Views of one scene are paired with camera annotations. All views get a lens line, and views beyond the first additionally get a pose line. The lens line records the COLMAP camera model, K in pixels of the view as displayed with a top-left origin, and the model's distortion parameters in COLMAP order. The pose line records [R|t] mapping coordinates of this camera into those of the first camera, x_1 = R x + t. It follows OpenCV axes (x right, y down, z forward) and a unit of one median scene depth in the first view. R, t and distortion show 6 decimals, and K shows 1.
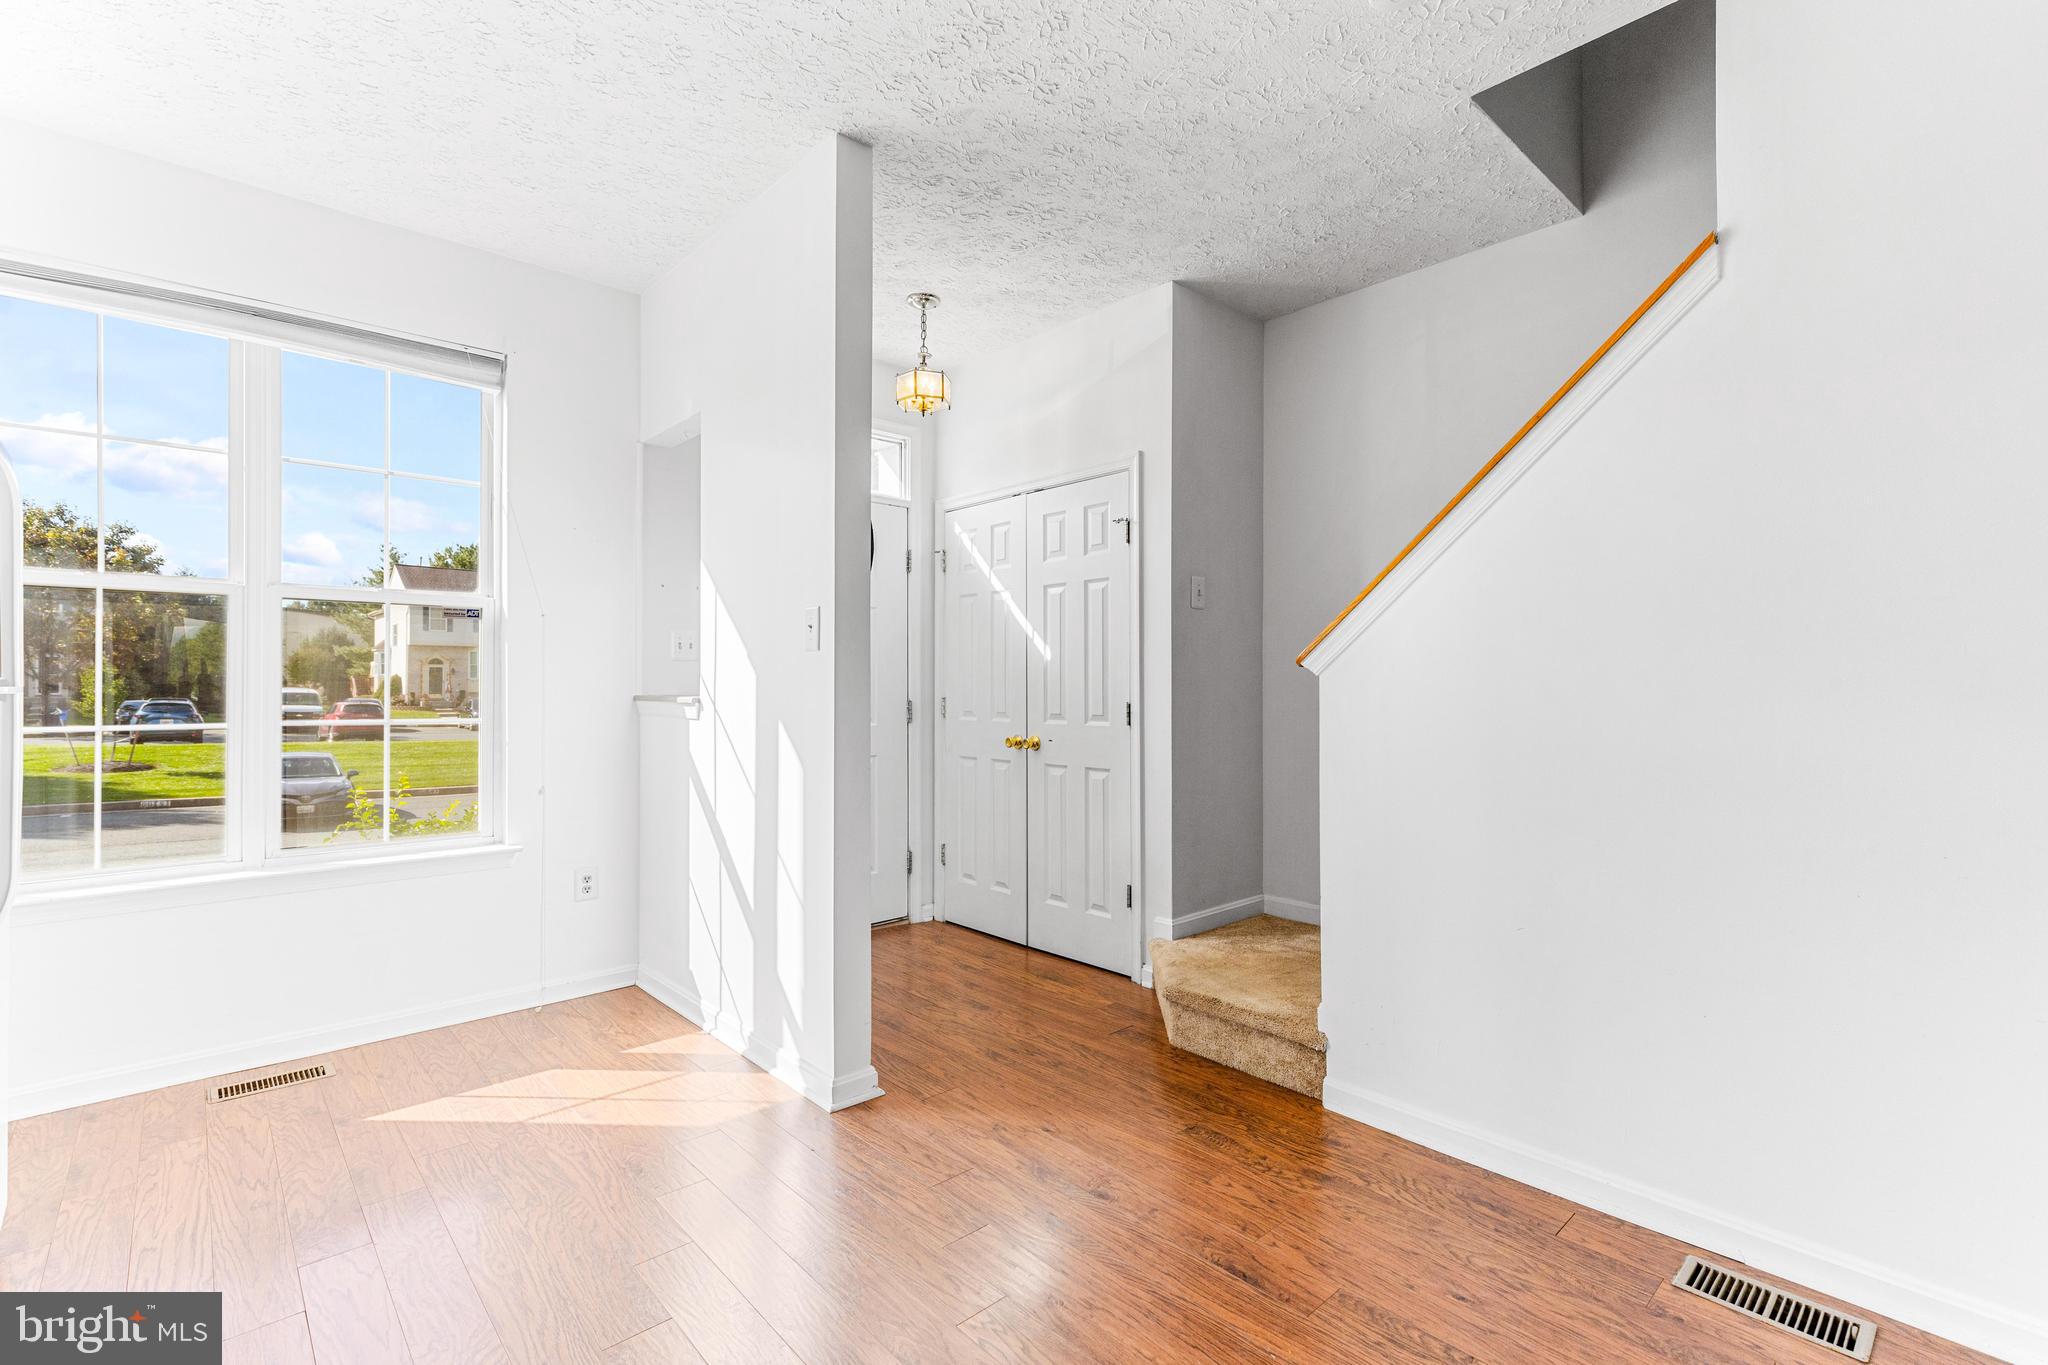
lens RADIAL K [[907.5, 0, 1015.2], [0, 907.5, 675.0], [0, 0, 1]] dist [-0.001930, -0.001275]
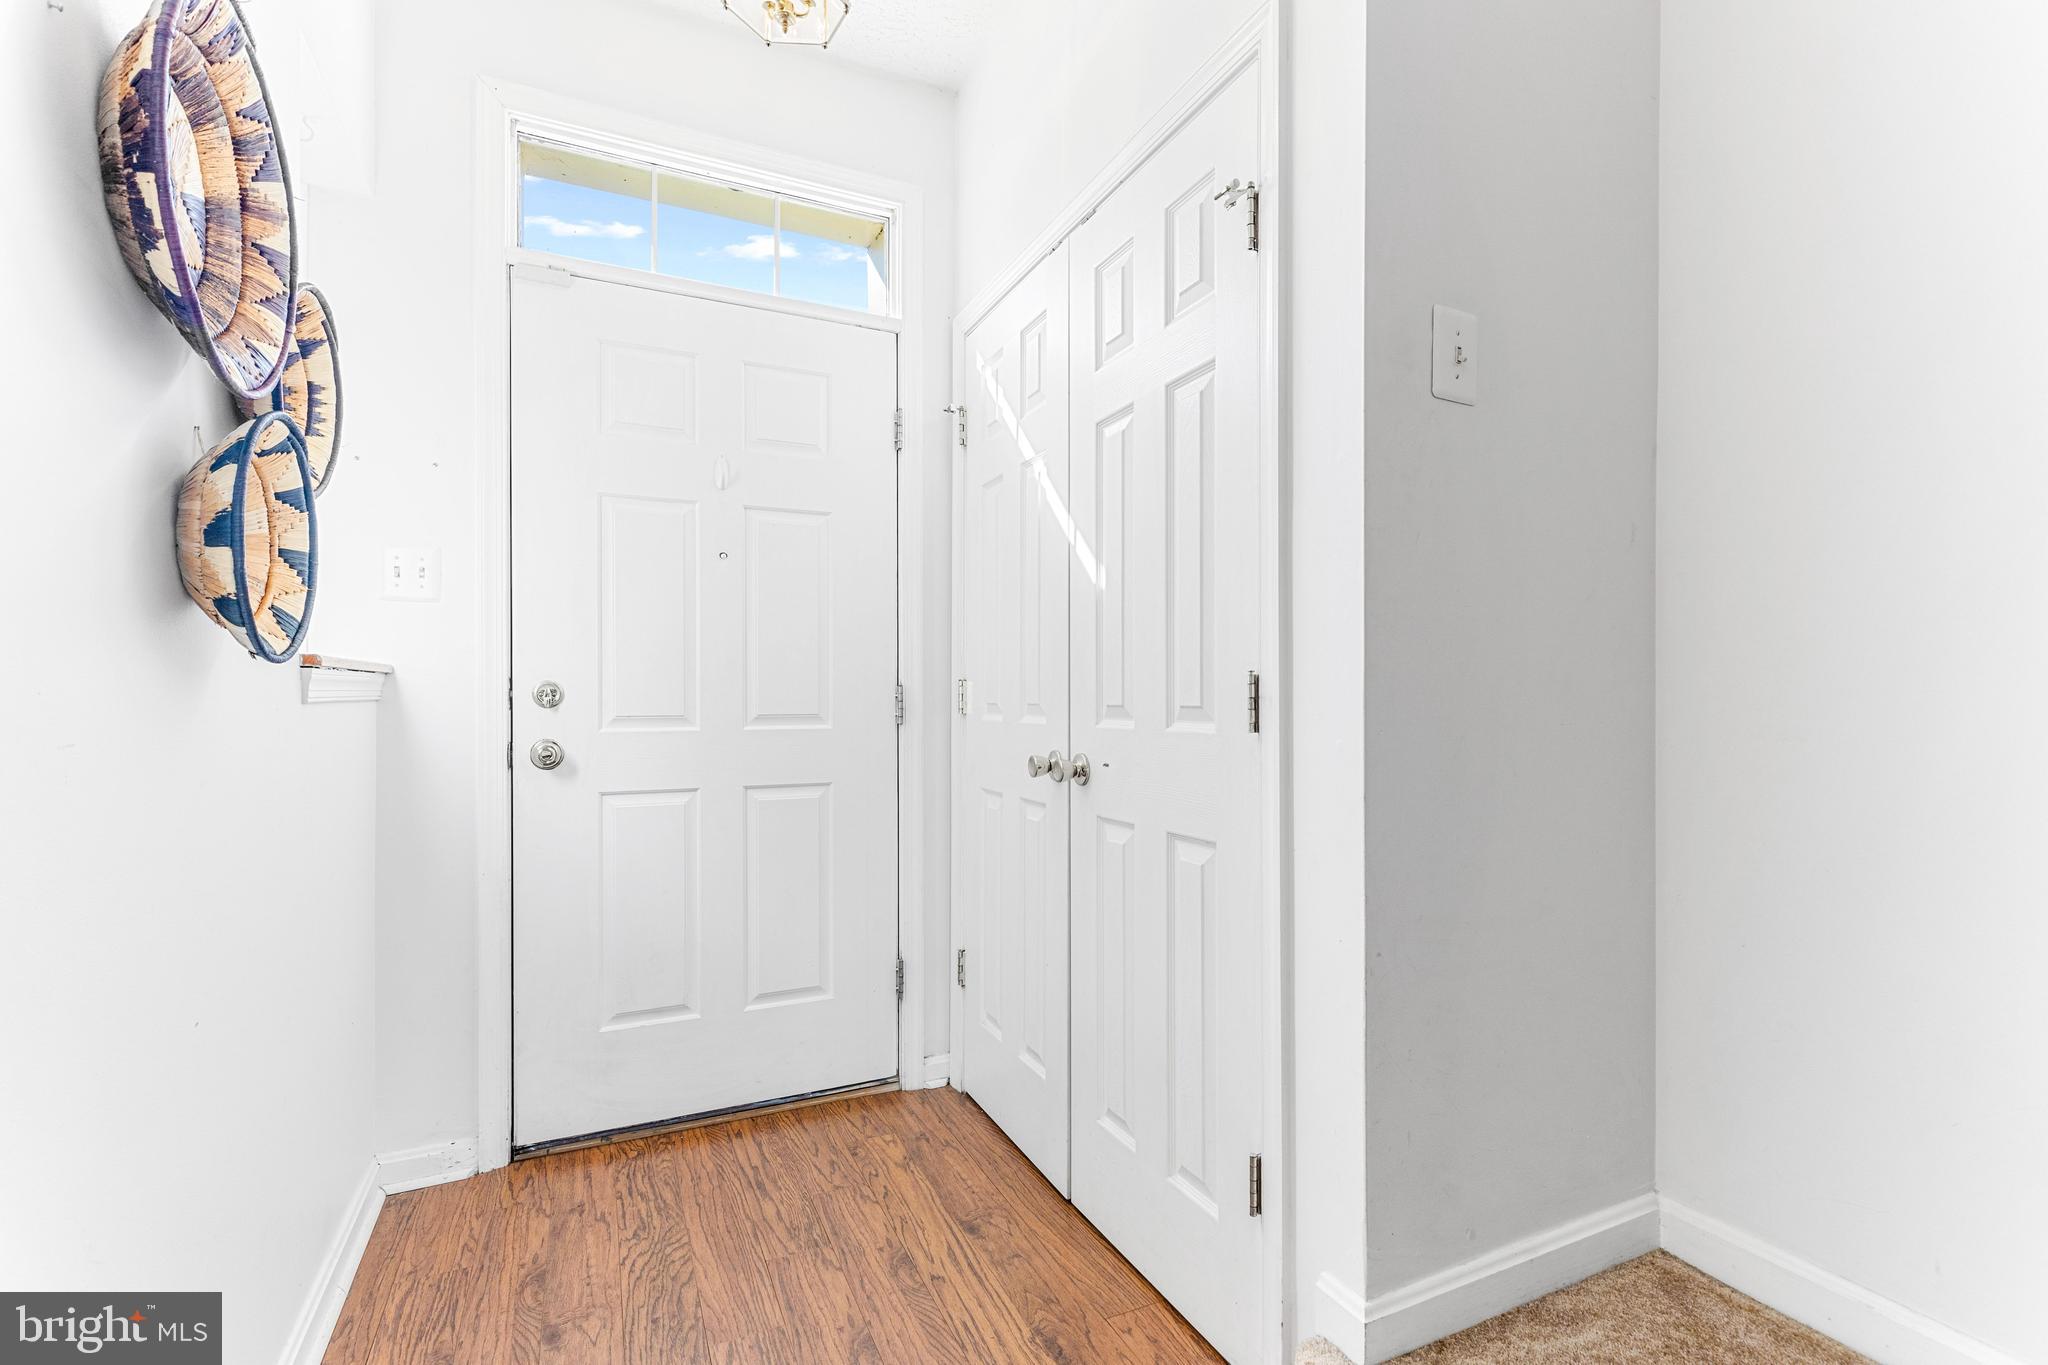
lens RADIAL K [[920.2, 0, 1027.3], [0, 920.2, 694.2], [0, 0, 1]] dist [0.001678, -0.000208]
pose [[0.958880, -0.000723, -0.283811, 0.129131], [0.004228, 0.999922, 0.011739, 0.031493], [0.283781, -0.012456, 0.958808, 0.547467]]
